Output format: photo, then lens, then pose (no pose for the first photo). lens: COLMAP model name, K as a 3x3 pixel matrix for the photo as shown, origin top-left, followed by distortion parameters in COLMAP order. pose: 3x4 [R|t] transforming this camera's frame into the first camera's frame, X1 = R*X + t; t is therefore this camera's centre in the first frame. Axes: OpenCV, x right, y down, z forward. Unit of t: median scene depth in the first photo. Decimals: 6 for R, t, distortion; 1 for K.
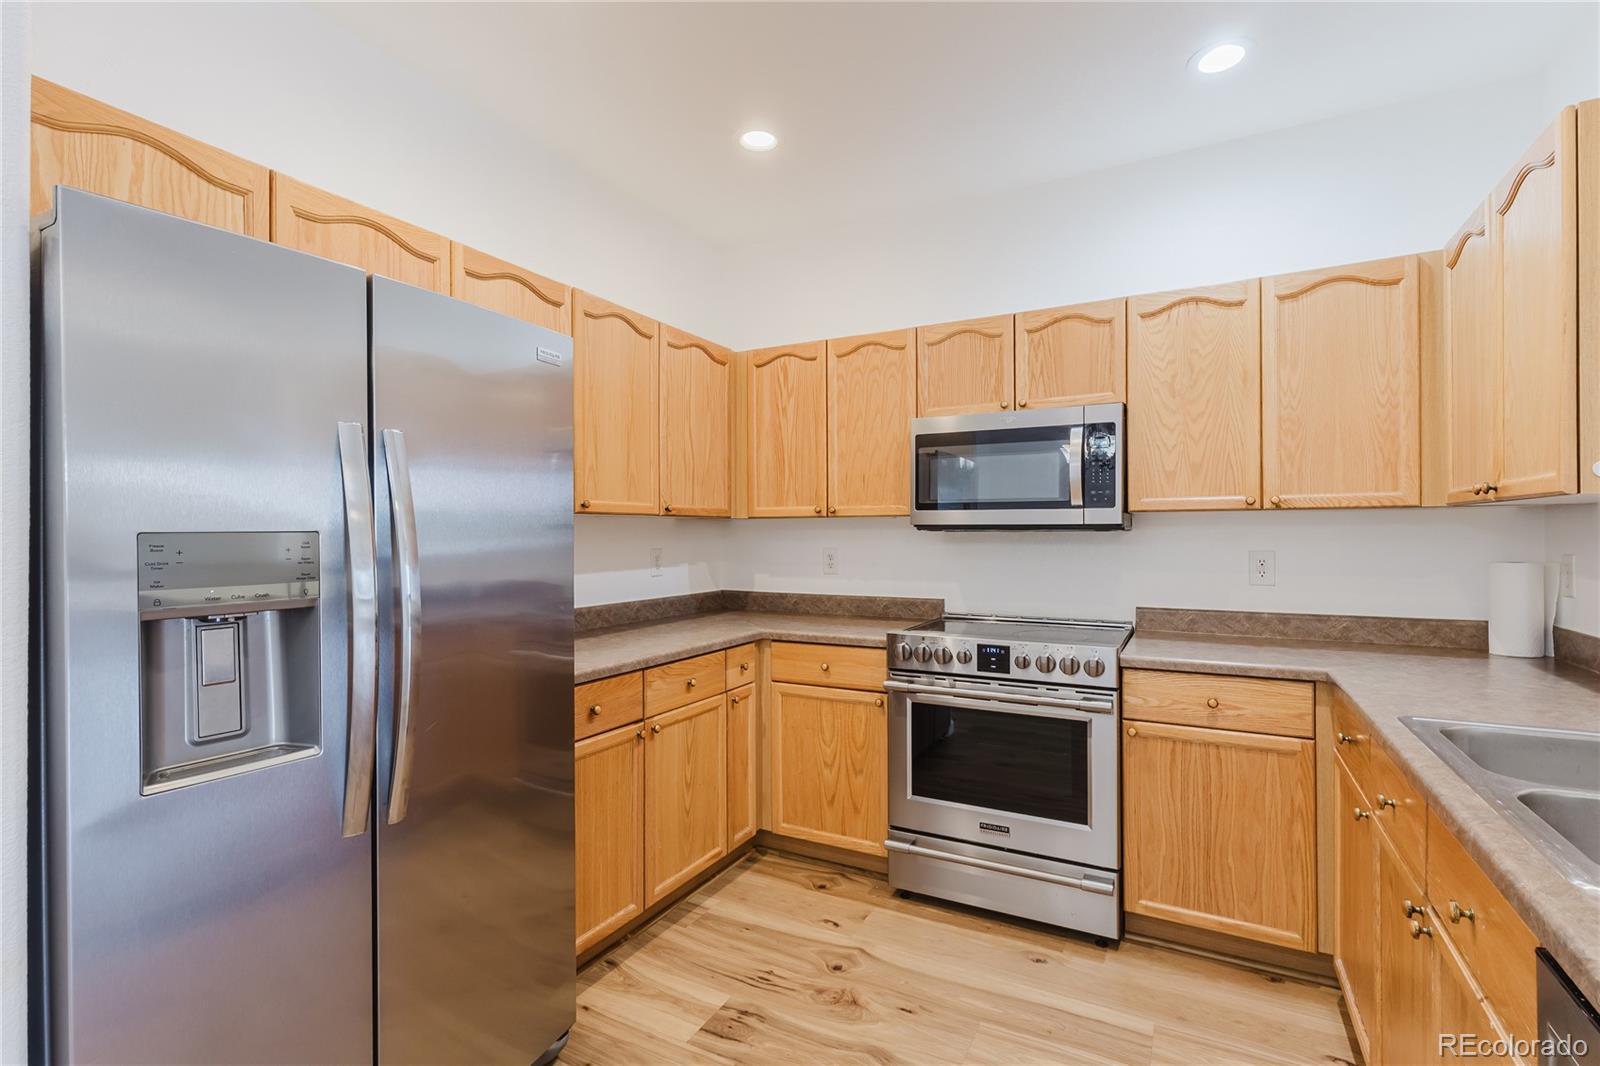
lens RADIAL K [[732.8, 0, 804.2], [0, 732.8, 533.0], [0, 0, 1]] dist [-0.002125, 0.002932]
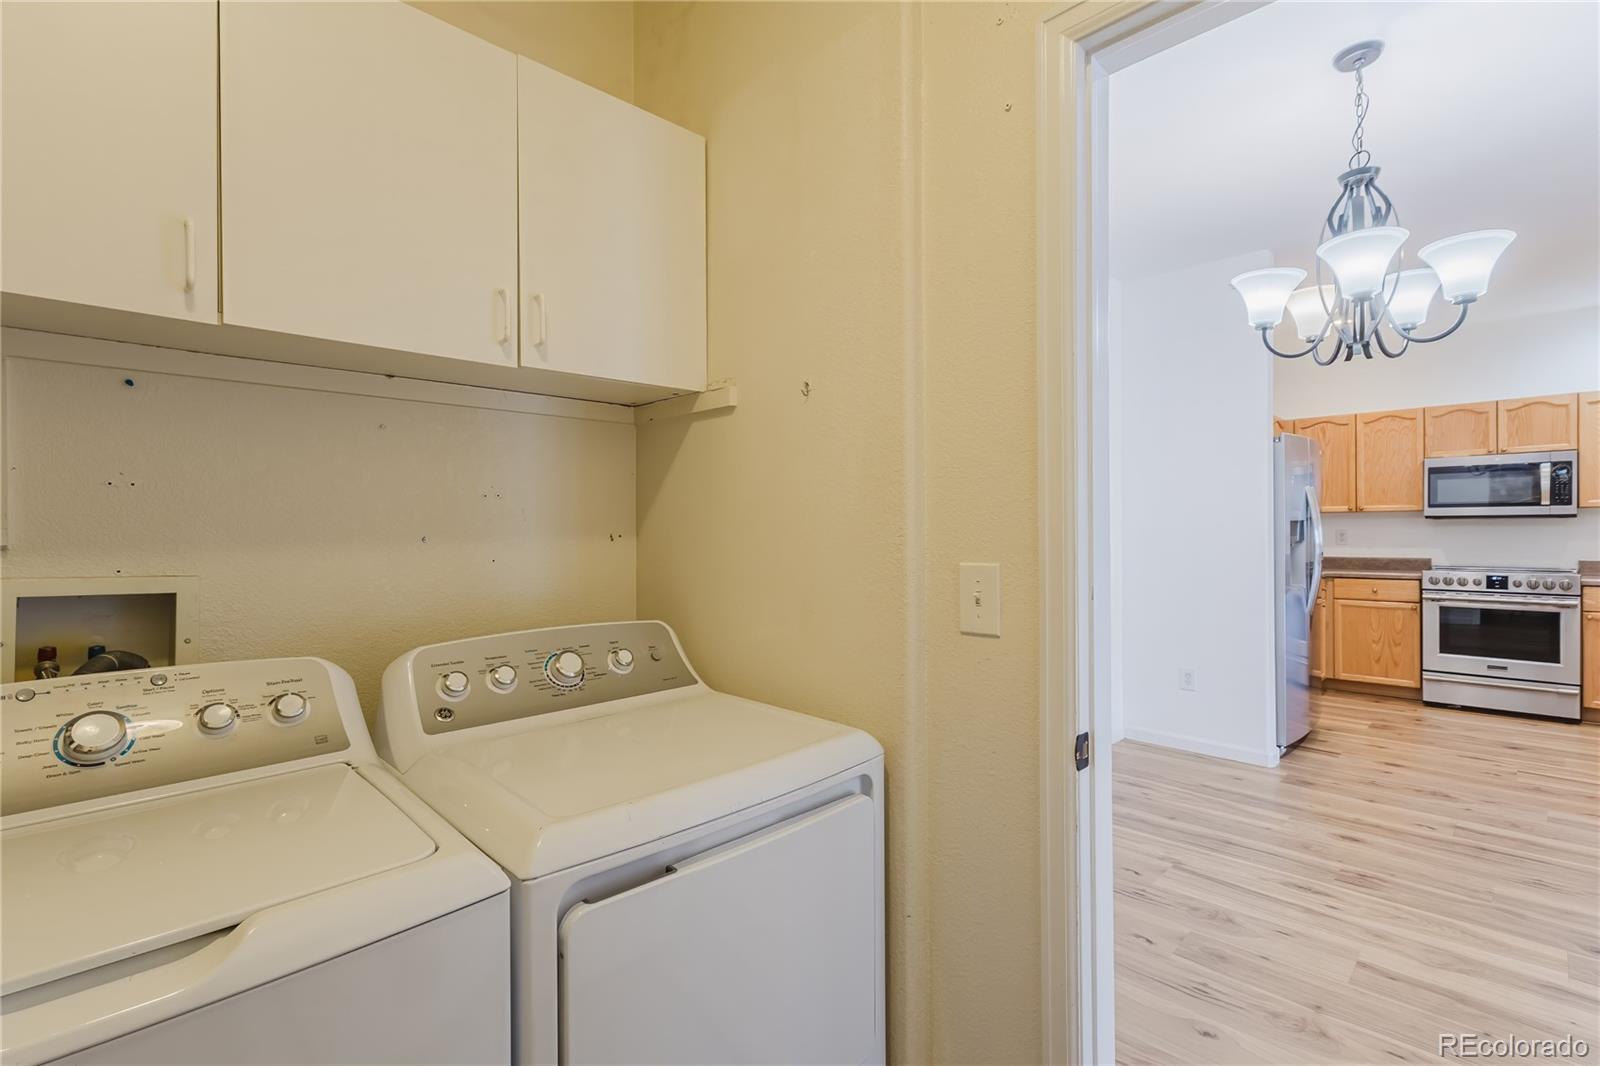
lens RADIAL K [[732.8, 0, 807.1], [0, 732.8, 534.9], [0, 0, 1]] dist [-0.002125, 0.002932]
pose [[0.957563, -0.005075, -0.288180, -0.955130], [0.008373, 0.999913, 0.010213, 0.005802], [0.288103, -0.012193, 0.957522, -1.437114]]
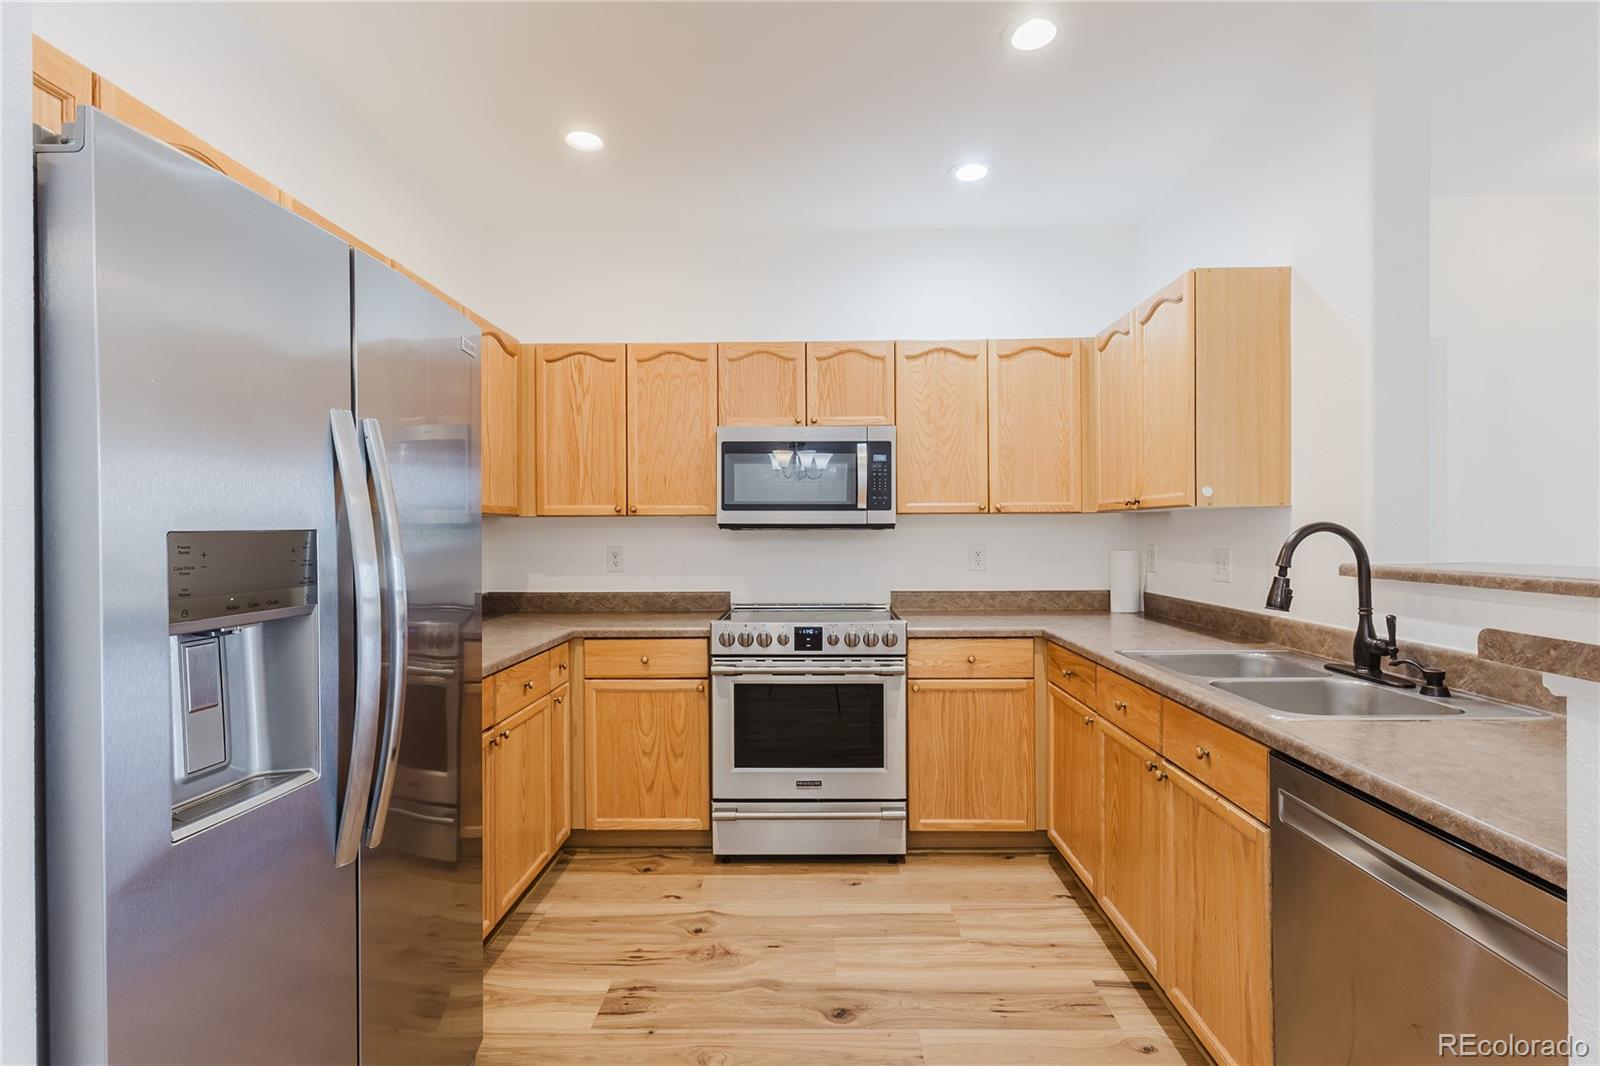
lens RADIAL K [[732.8, 0, 802.9], [0, 732.8, 533.9], [0, 0, 1]] dist [-0.002125, 0.002932]
pose [[0.890344, -0.003307, 0.455277, -0.278299], [0.002226, 0.999993, 0.002909, 0.001005], [-0.455284, -0.001576, 0.890345, -0.035231]]
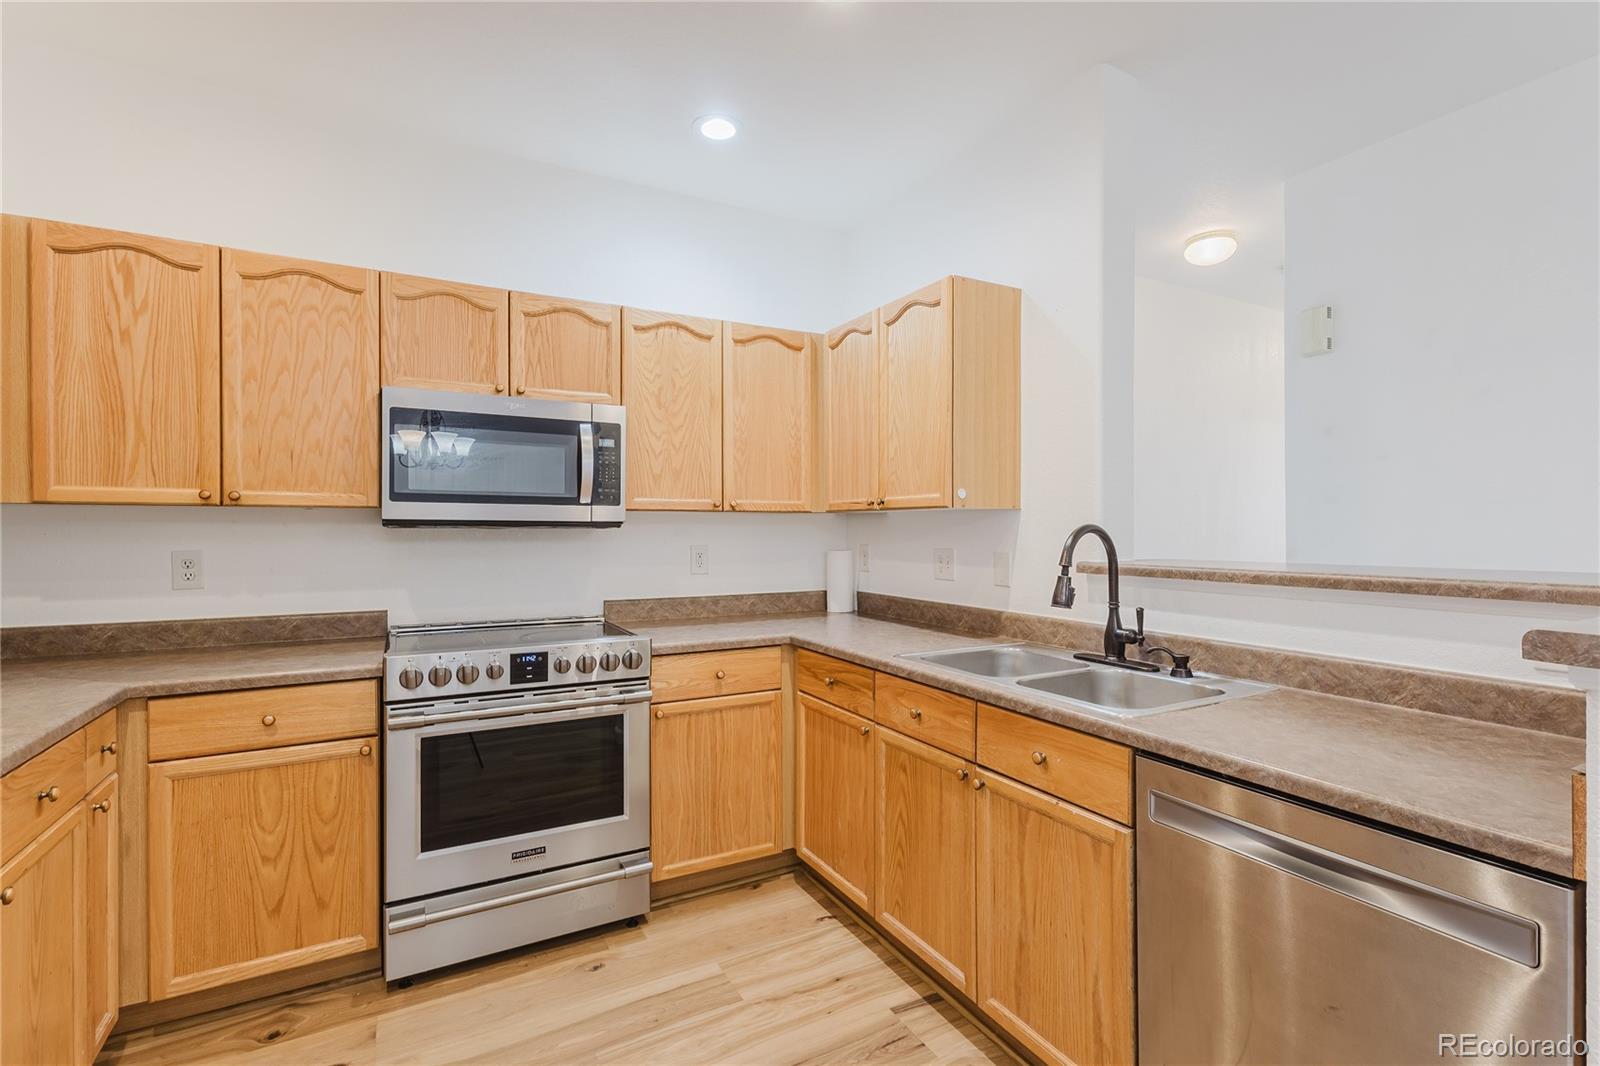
lens RADIAL K [[732.8, 0, 803.2], [0, 732.8, 533.2], [0, 0, 1]] dist [-0.002125, 0.002932]
pose [[0.545509, -0.000745, 0.838105, -0.316175], [-0.002385, 0.999994, 0.002442, 0.001165], [-0.838102, -0.003331, 0.545504, 0.216496]]
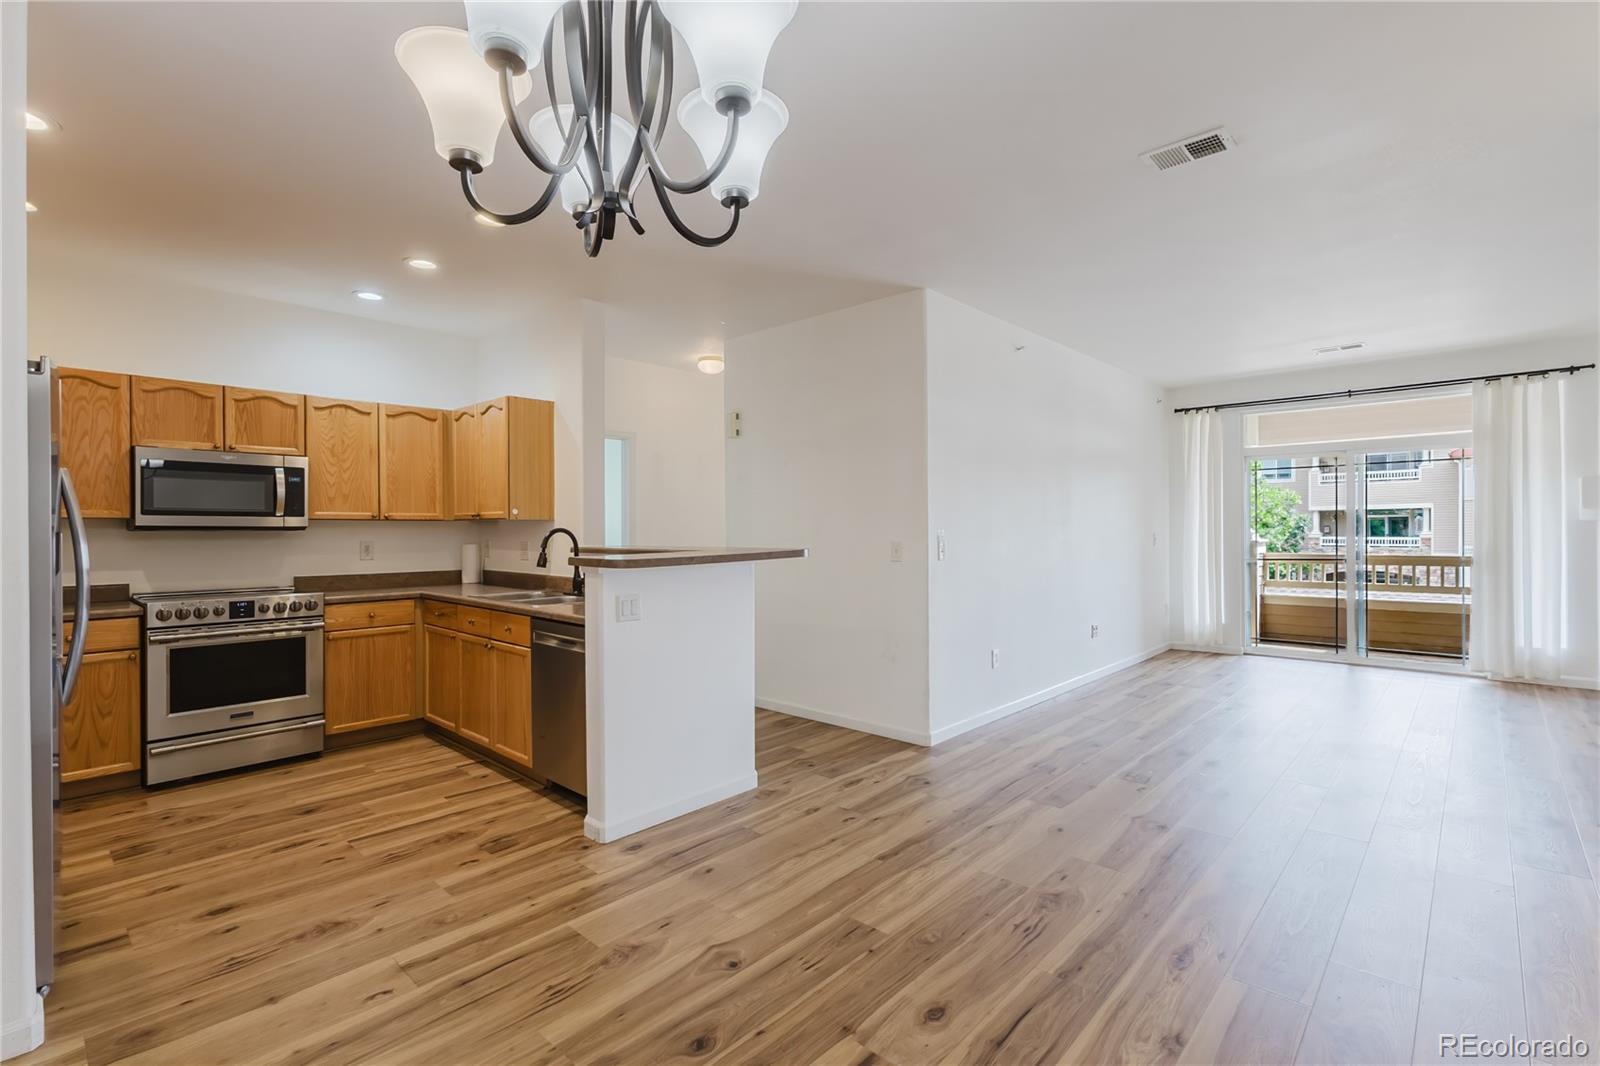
lens RADIAL K [[732.8, 0, 808.5], [0, 732.8, 533.5], [0, 0, 1]] dist [-0.002125, 0.002932]
pose [[0.243351, -0.003004, 0.969934, -0.993835], [0.001678, 0.999995, 0.002676, 0.001511], [-0.969937, 0.000977, 0.243355, -0.598237]]
